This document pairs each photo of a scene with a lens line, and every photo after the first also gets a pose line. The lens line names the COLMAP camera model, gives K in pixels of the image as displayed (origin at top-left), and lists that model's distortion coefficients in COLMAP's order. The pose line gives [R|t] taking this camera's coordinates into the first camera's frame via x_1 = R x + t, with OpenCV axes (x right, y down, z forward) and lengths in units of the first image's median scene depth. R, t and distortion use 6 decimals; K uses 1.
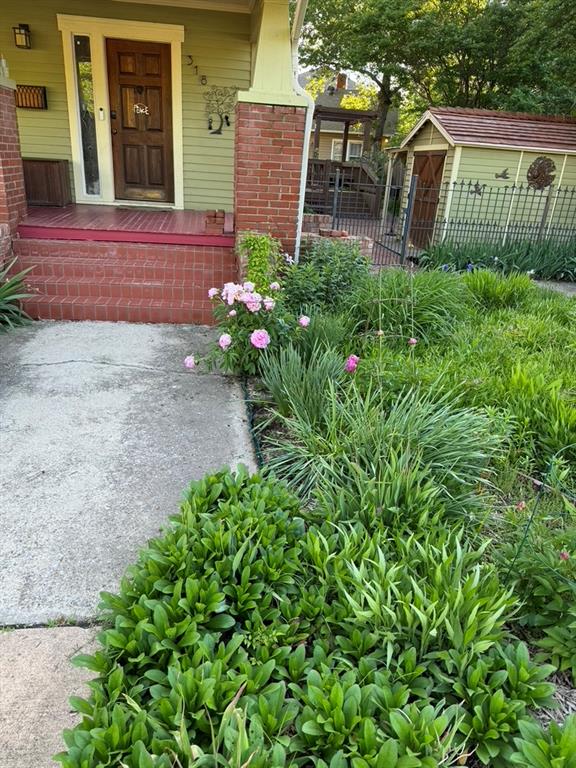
lens RADIAL K [[535.8, 0, 286.6], [0, 535.8, 386.9], [0, 0, 1]] dist [-0.005751, -0.009525]
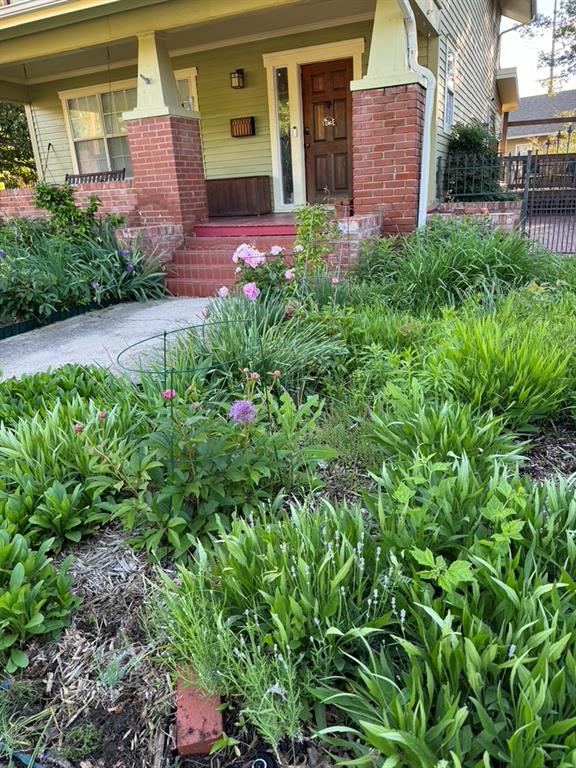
lens RADIAL K [[535.8, 0, 288.6], [0, 535.8, 382.8], [0, 0, 1]] dist [-0.005751, -0.009525]
pose [[0.852979, 0.070146, -0.517211, 0.272381], [-0.097805, 0.994856, -0.026373, 0.054192], [0.512700, 0.073081, 0.855452, 0.054923]]
